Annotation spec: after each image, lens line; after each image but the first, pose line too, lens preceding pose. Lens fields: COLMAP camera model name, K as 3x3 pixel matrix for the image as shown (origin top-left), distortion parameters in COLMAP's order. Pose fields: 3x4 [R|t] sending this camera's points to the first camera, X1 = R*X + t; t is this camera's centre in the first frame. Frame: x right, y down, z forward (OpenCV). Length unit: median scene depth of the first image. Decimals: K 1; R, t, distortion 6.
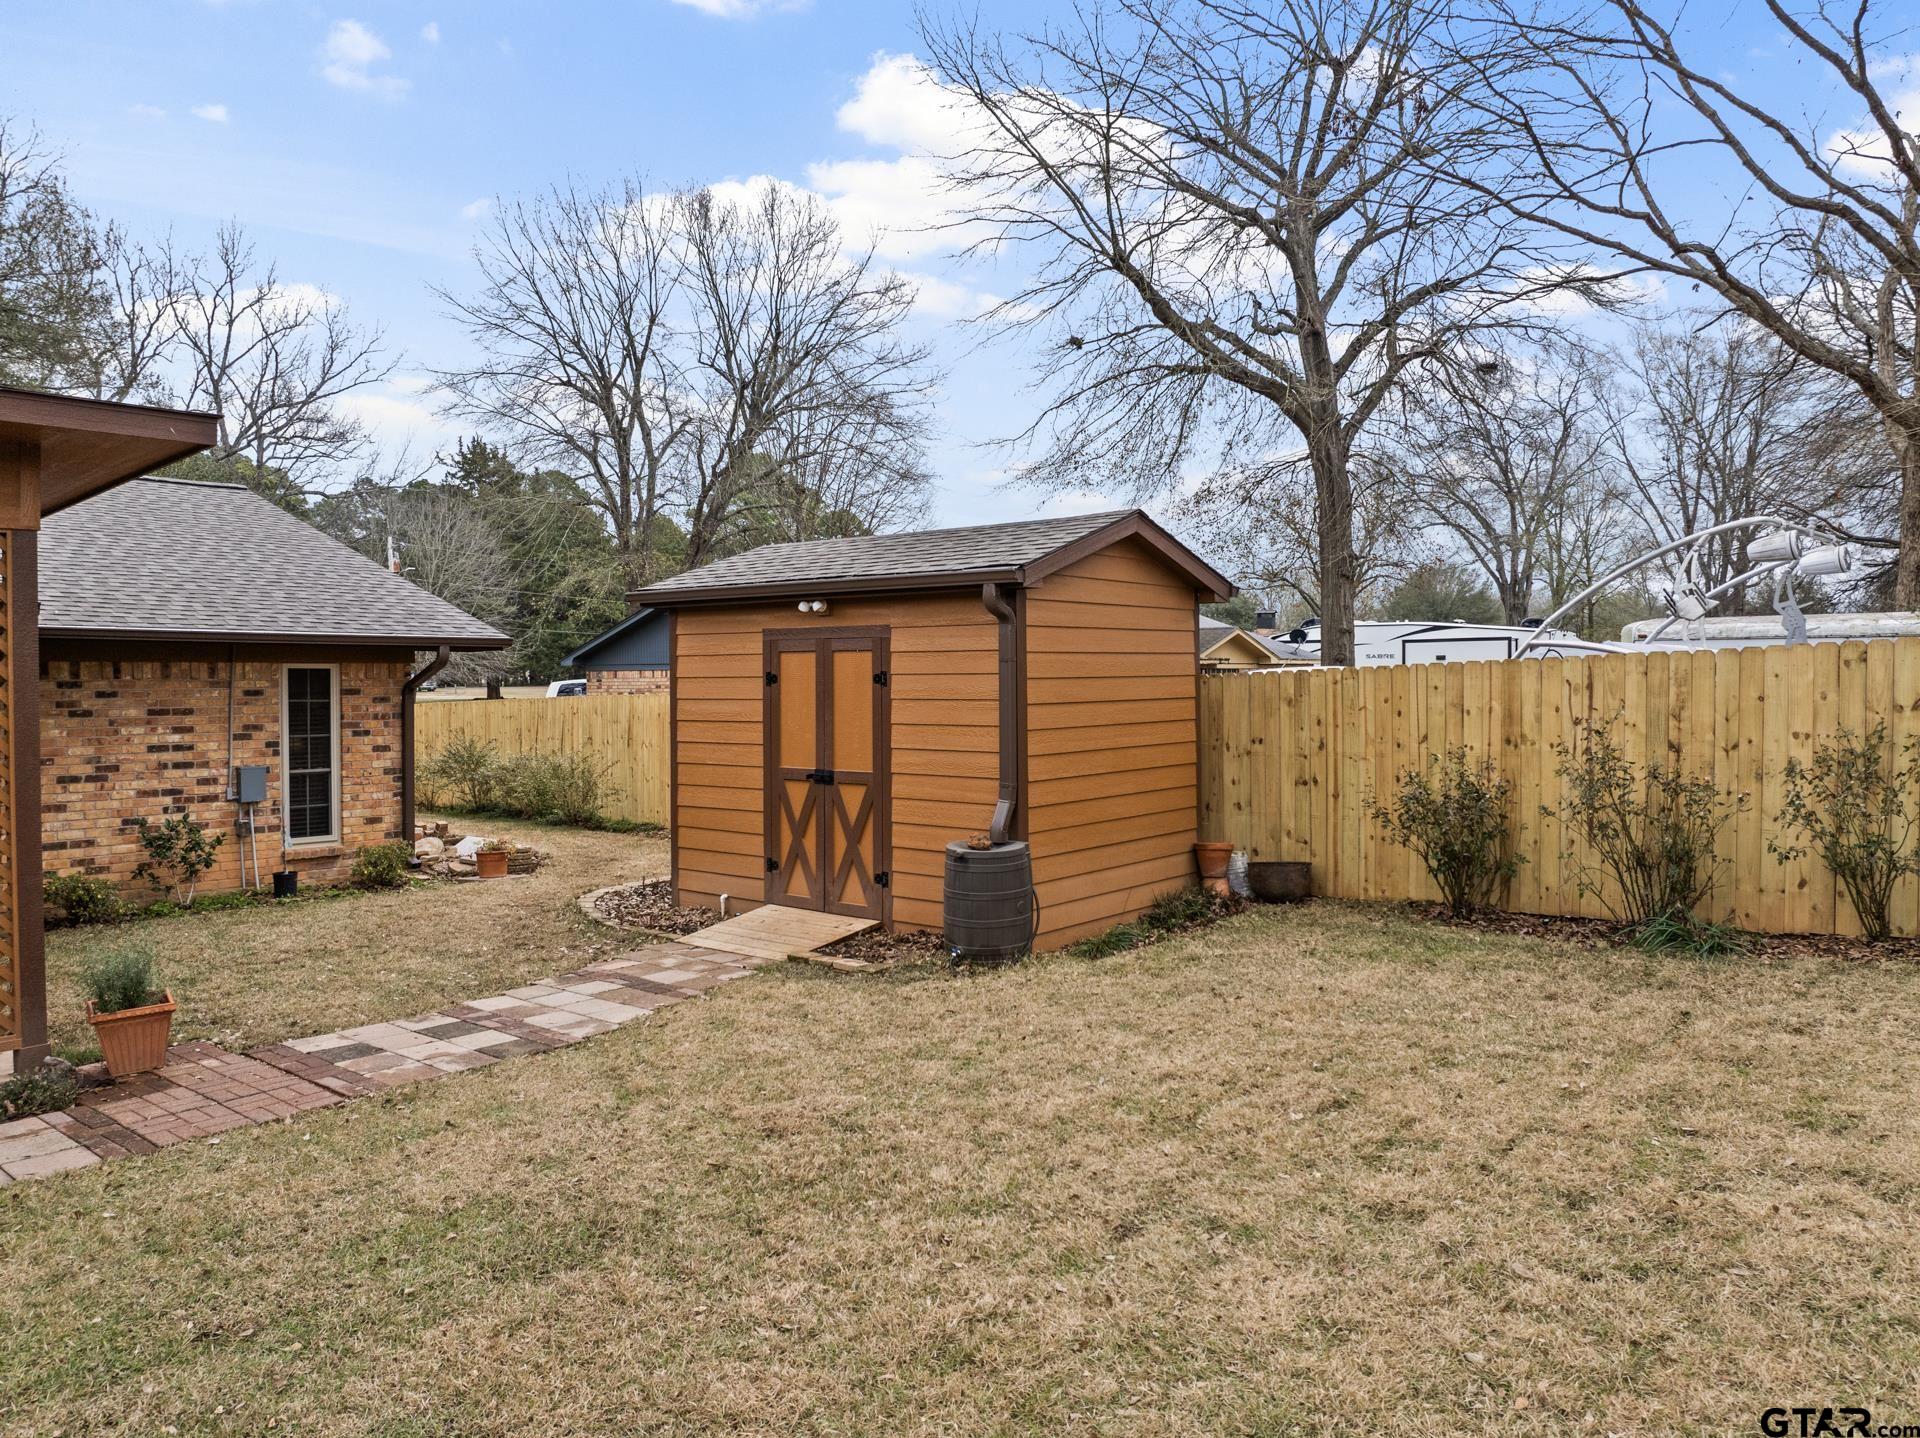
lens RADIAL K [[1361.0, 0, 973.3], [0, 1361.0, 701.8], [0, 0, 1]] dist [-0.064177, 0.033543]
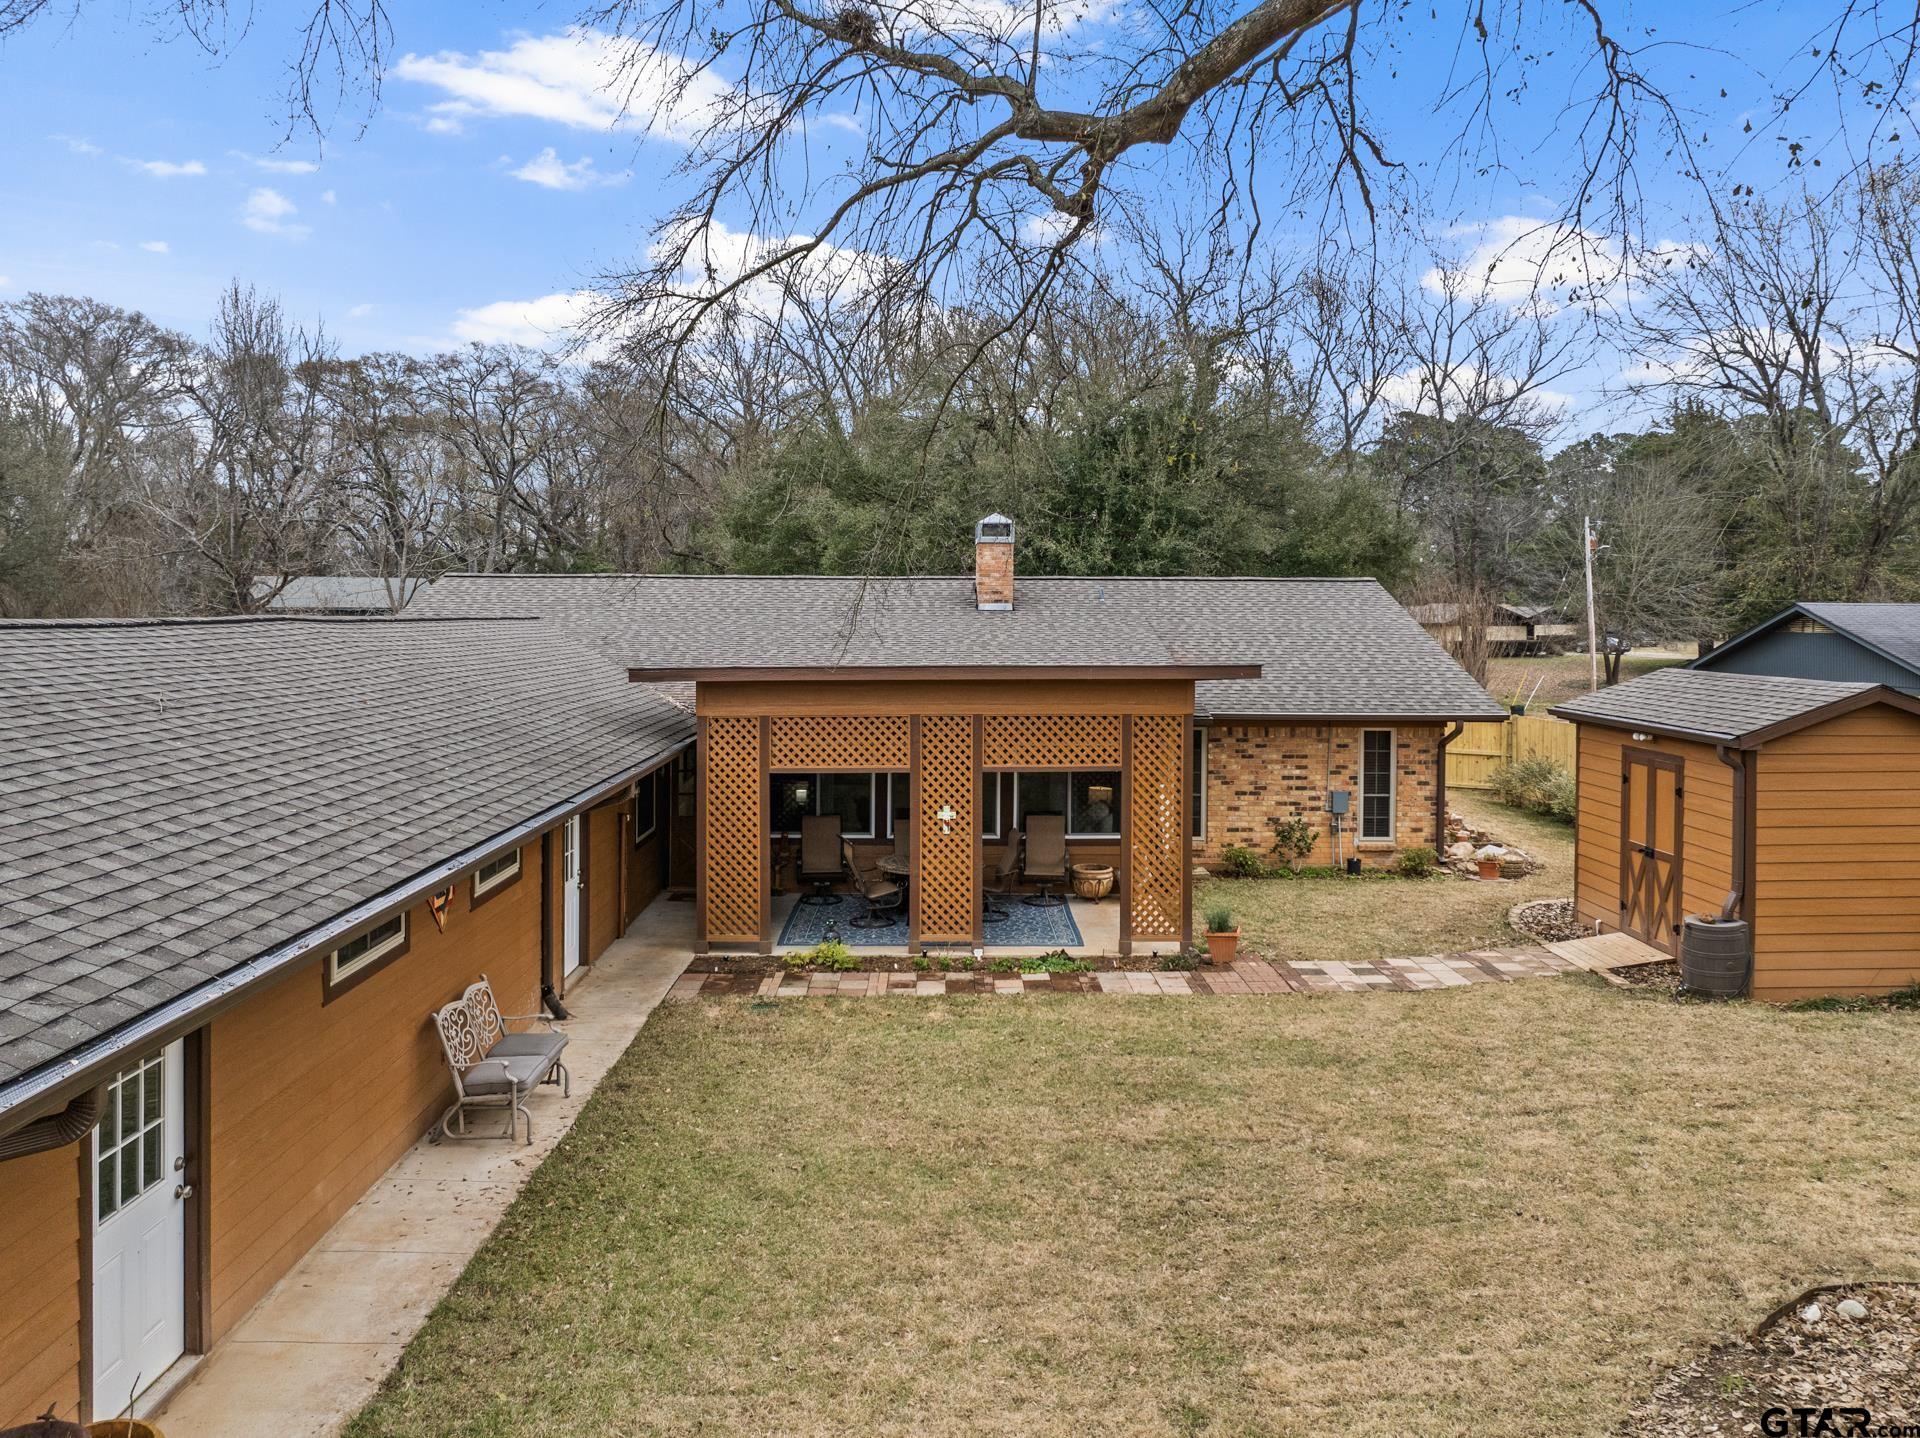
lens RADIAL K [[1351.4, 0, 988.6], [0, 1351.4, 624.7], [0, 0, 1]] dist [-0.029166, -0.001495]
pose [[0.655758, 0.010787, -0.754894, 0.448555], [-0.022086, 0.999744, -0.004900, -0.146875], [0.754648, 0.019886, 0.655828, -0.433994]]
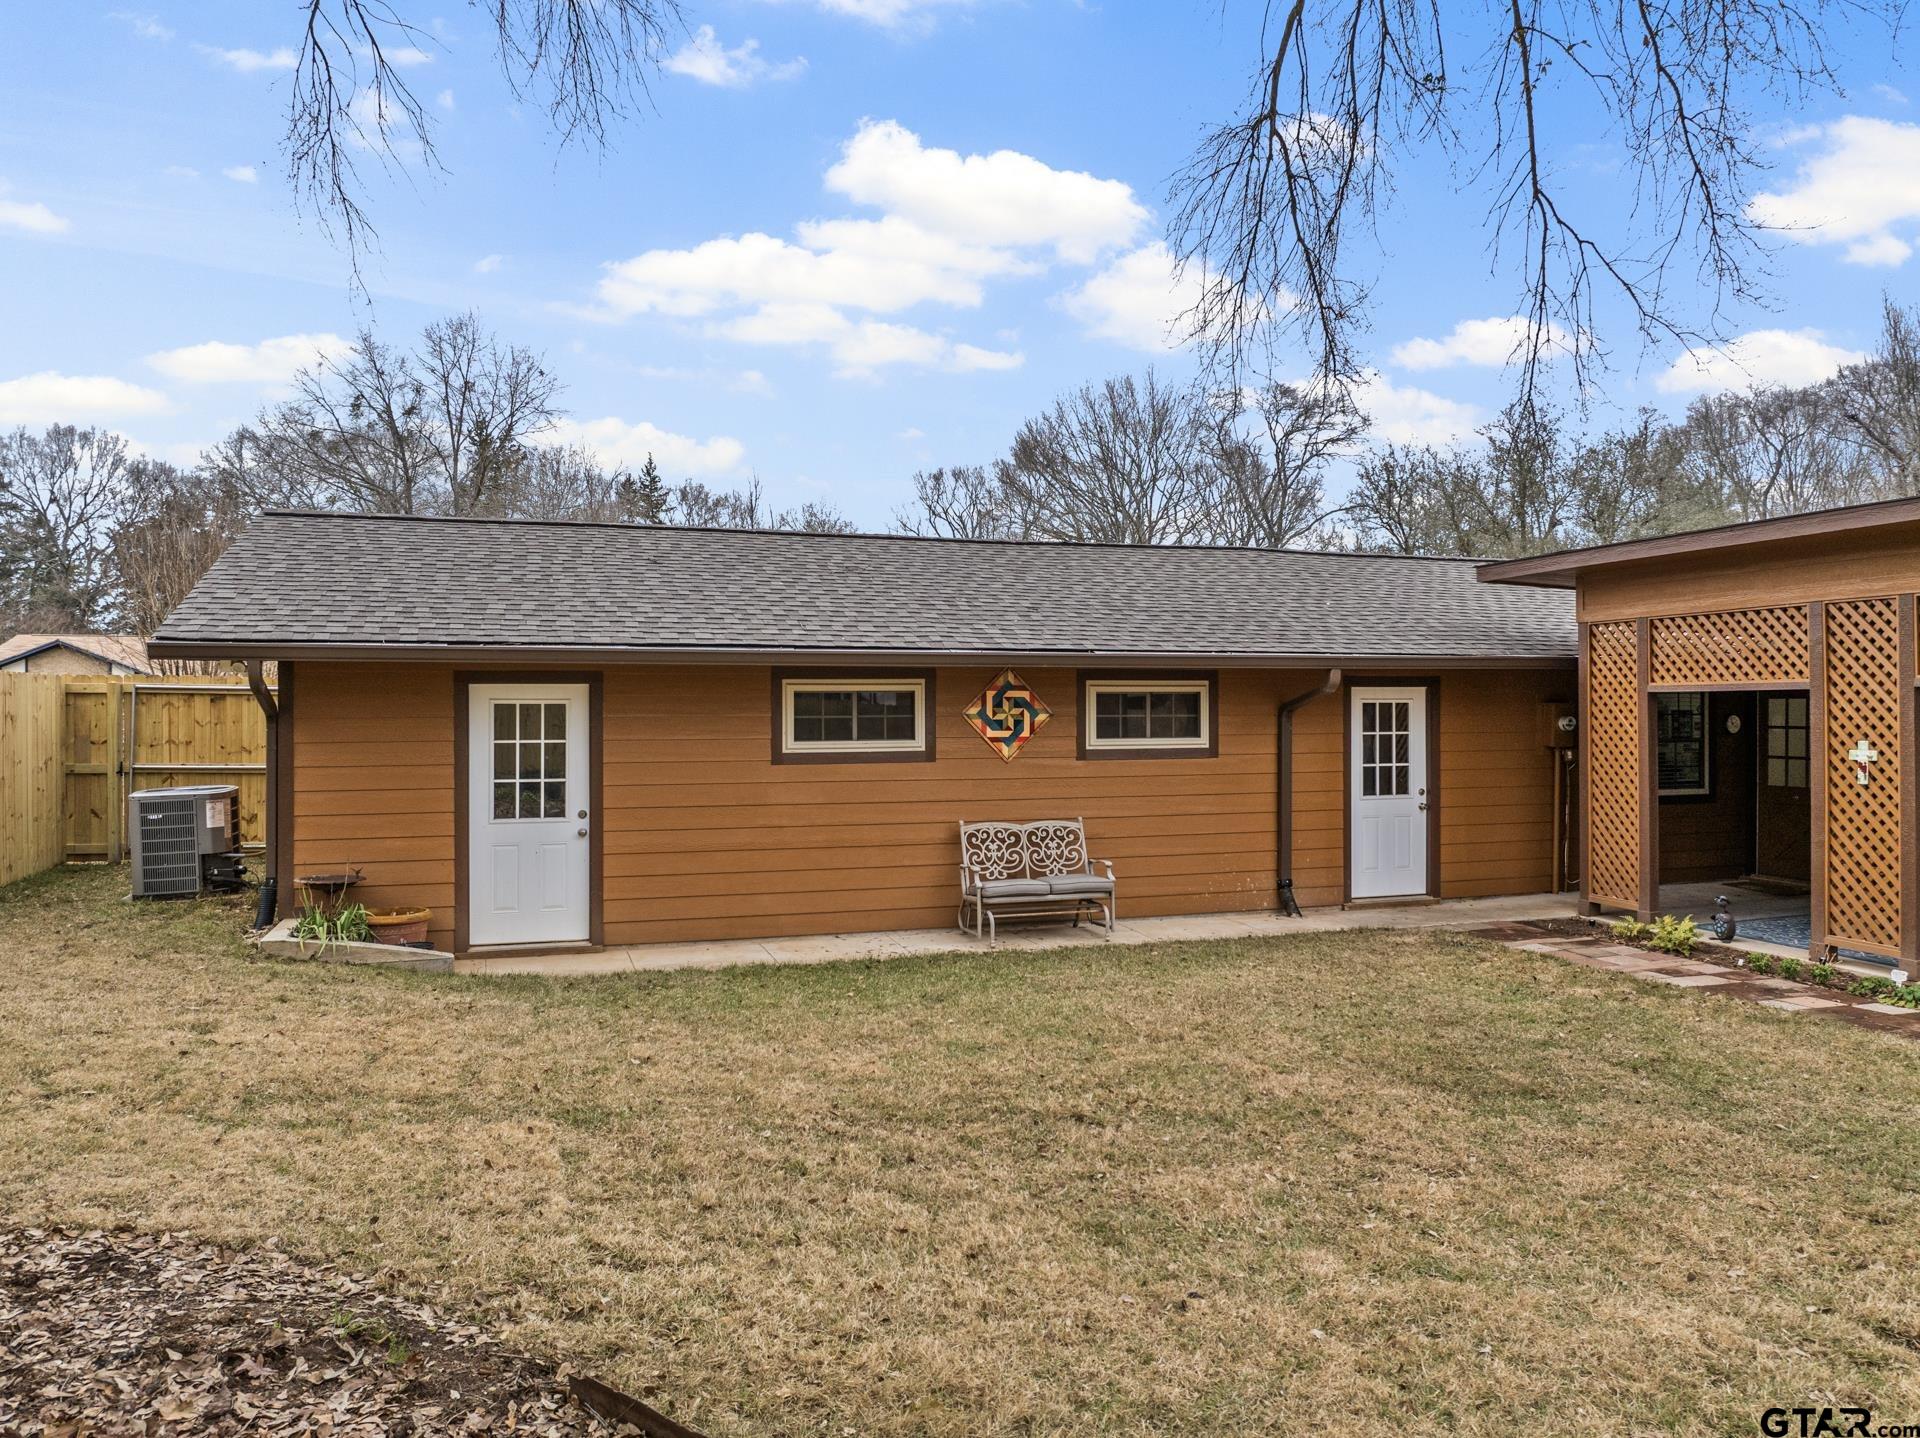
lens RADIAL K [[1361.0, 0, 973.3], [0, 1361.0, 701.8], [0, 0, 1]] dist [-0.064177, 0.033543]
pose [[-0.544467, 0.003003, -0.838777, 0.432105], [-0.011721, 0.999869, 0.011188, -0.007196], [0.838701, 0.015923, -0.544360, 0.367650]]
